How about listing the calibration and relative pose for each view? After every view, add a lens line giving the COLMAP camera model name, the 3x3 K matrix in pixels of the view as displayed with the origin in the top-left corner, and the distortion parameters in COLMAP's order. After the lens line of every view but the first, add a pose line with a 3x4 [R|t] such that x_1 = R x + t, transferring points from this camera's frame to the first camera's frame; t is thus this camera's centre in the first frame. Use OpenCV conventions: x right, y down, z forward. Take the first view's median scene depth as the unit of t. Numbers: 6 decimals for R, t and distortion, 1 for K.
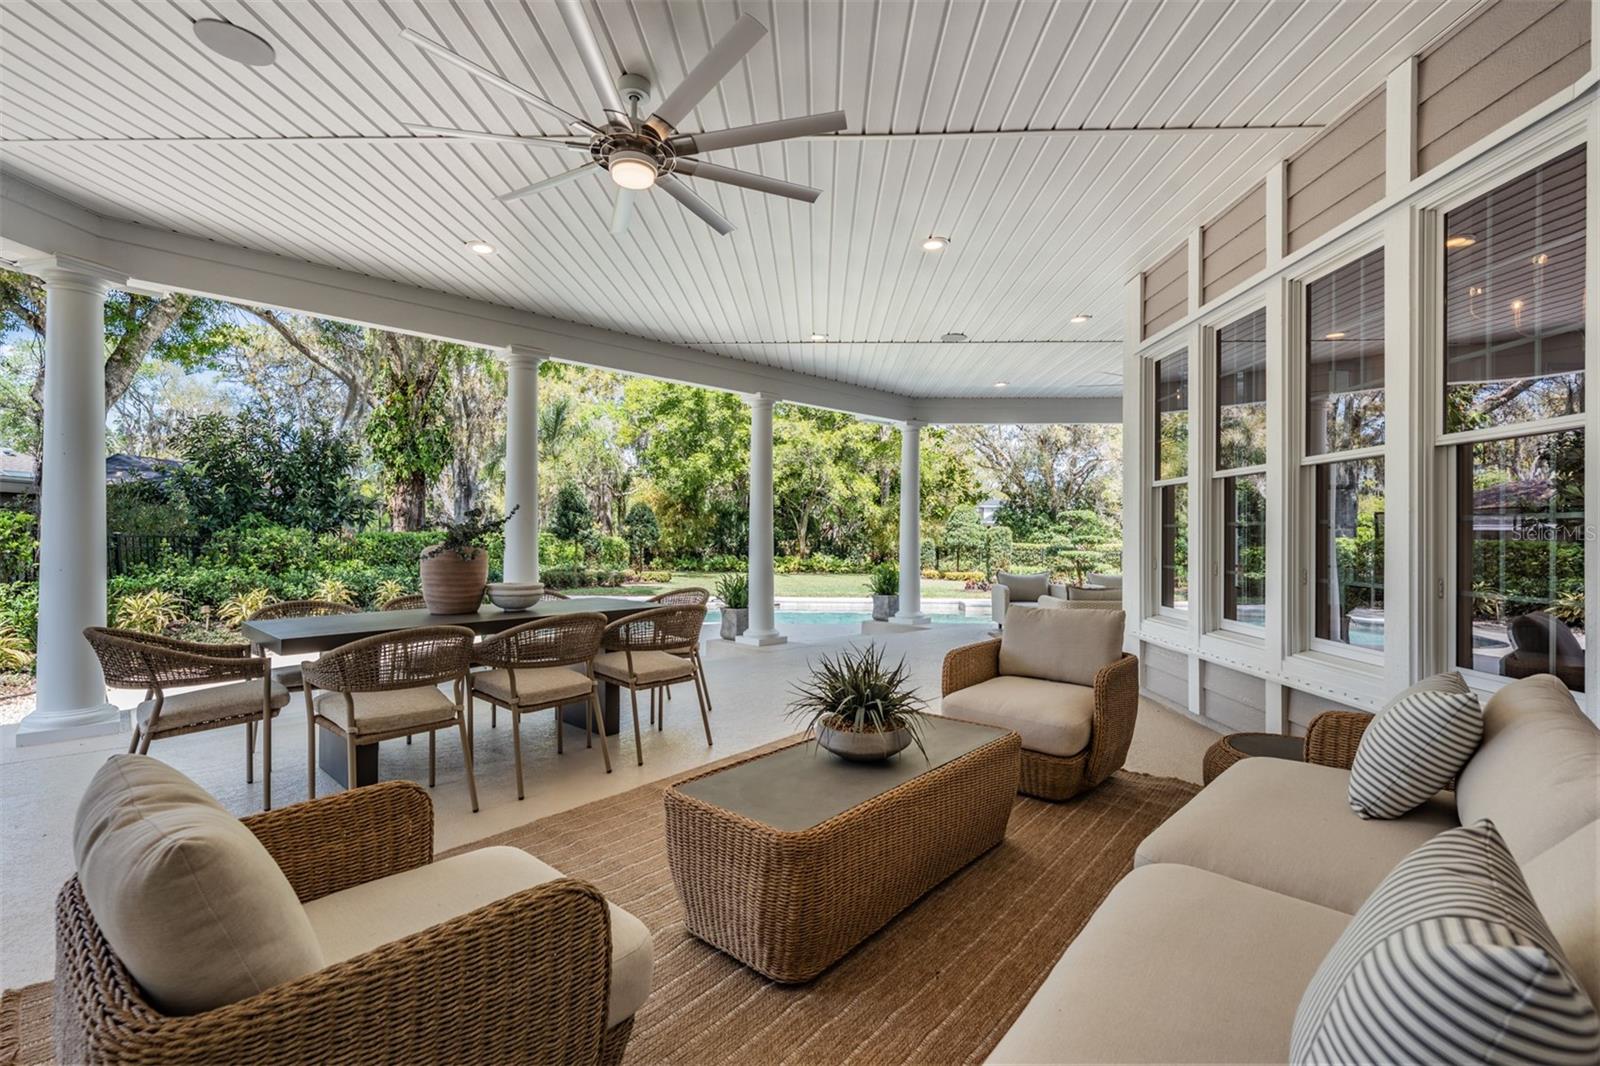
lens RADIAL K [[700.0, 0, 800.0], [0, 700.0, 533.0], [0, 0, 1]] dist [-0.000478, -0.000095]
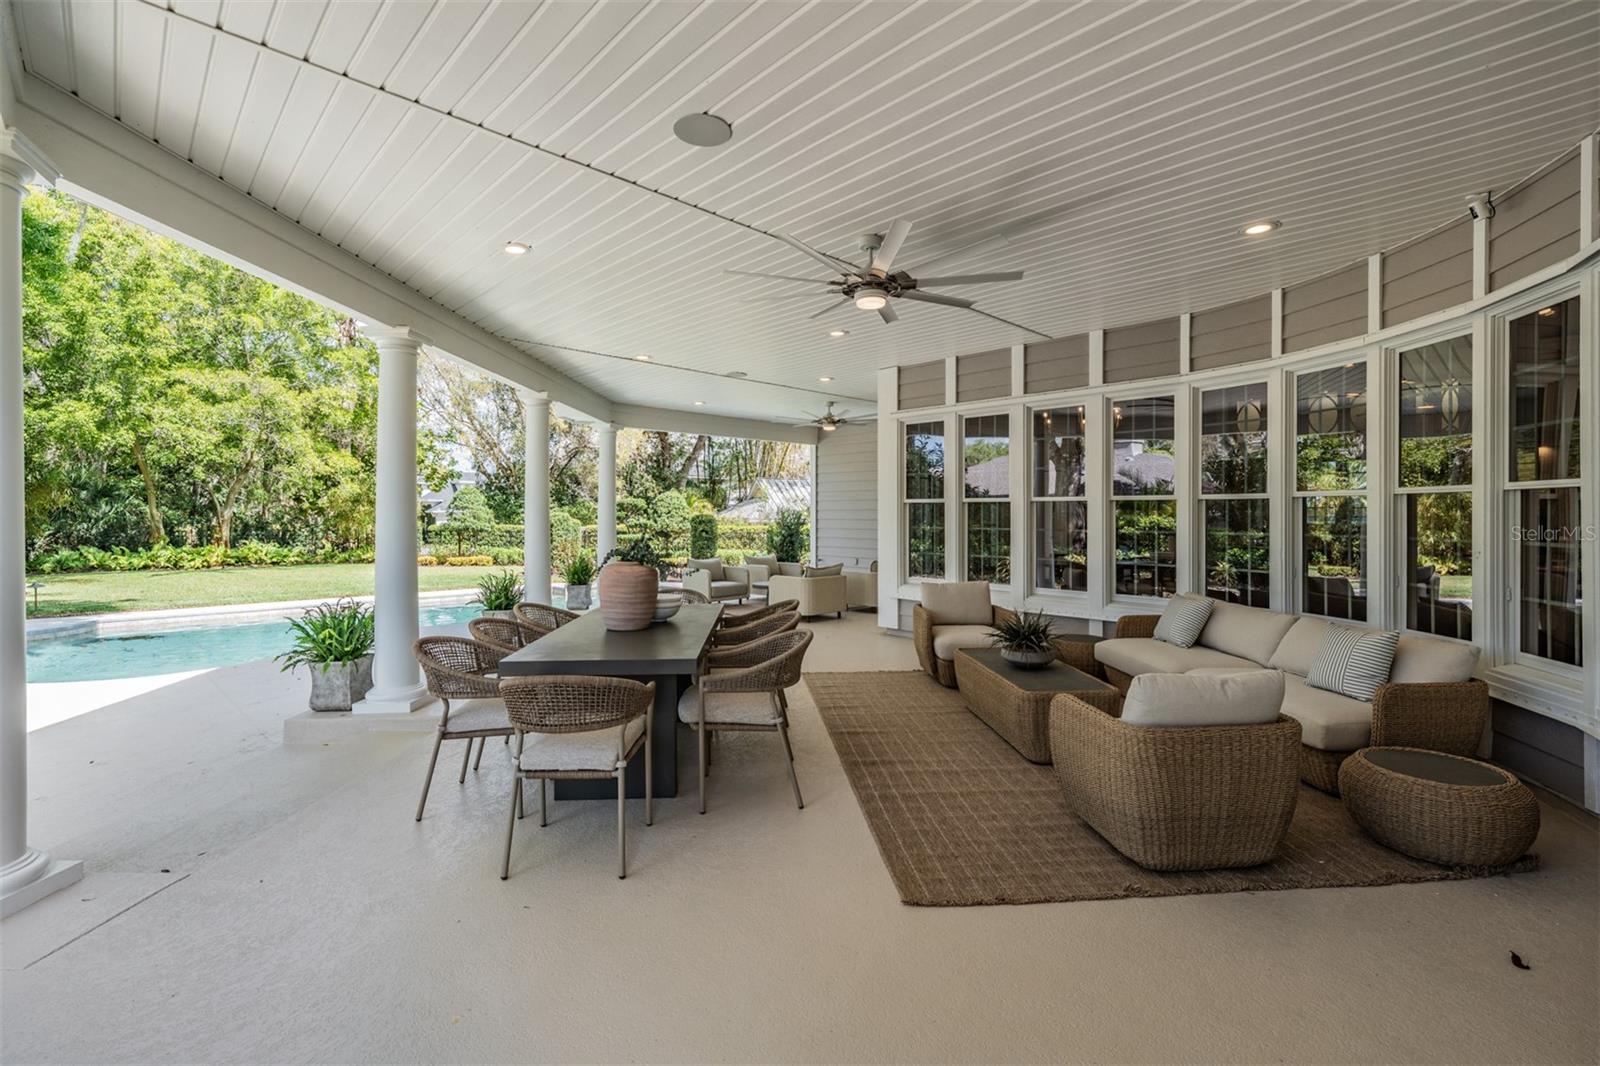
lens RADIAL K [[700.0, 0, 800.0], [0, 700.0, 533.0], [0, 0, 1]] dist [-0.000478, -0.000095]
pose [[0.705612, -0.022310, 0.708247, -0.128198], [-0.000660, 0.999483, 0.032142, -0.007869], [-0.708598, -0.023148, 0.705232, 0.006757]]
